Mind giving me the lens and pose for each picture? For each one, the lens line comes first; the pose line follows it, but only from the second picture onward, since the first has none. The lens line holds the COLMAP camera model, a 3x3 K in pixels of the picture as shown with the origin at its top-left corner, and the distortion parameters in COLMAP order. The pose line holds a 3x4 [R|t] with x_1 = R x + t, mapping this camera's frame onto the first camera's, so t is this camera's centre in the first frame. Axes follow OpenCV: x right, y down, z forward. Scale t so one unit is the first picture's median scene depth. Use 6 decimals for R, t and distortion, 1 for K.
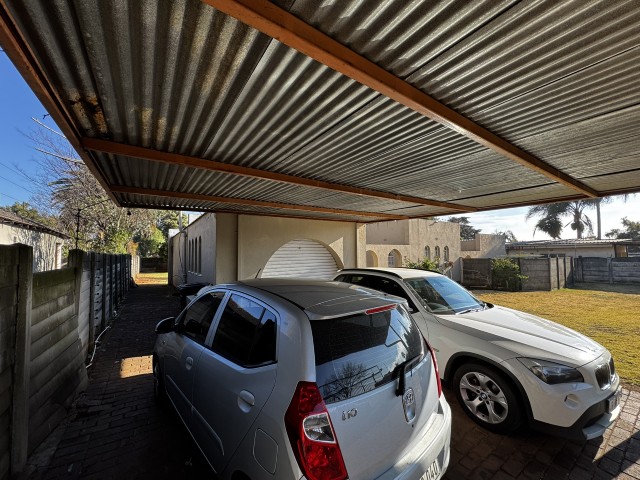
lens RADIAL K [[253.1, 0, 321.2], [0, 253.1, 240.1], [0, 0, 1]] dist [-0.000940, -0.000367]
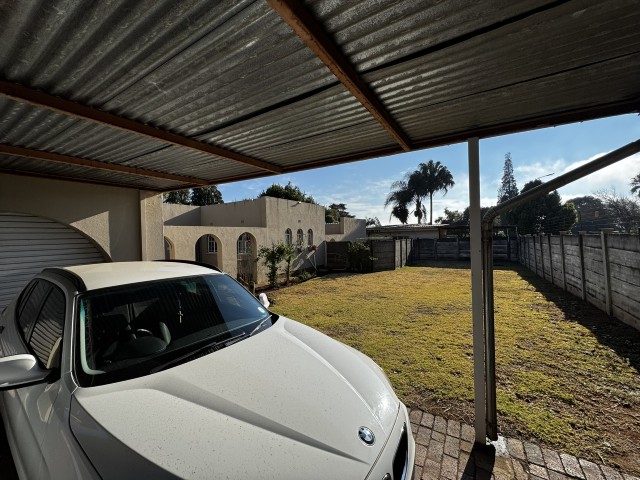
lens RADIAL K [[253.1, 0, 319.9], [0, 253.1, 240.2], [0, 0, 1]] dist [-0.000940, -0.000367]
pose [[0.915263, -0.016637, 0.402514, 0.135030], [-0.007844, 0.998222, 0.059095, 0.008019], [-0.402782, -0.057245, 0.913504, 0.105282]]
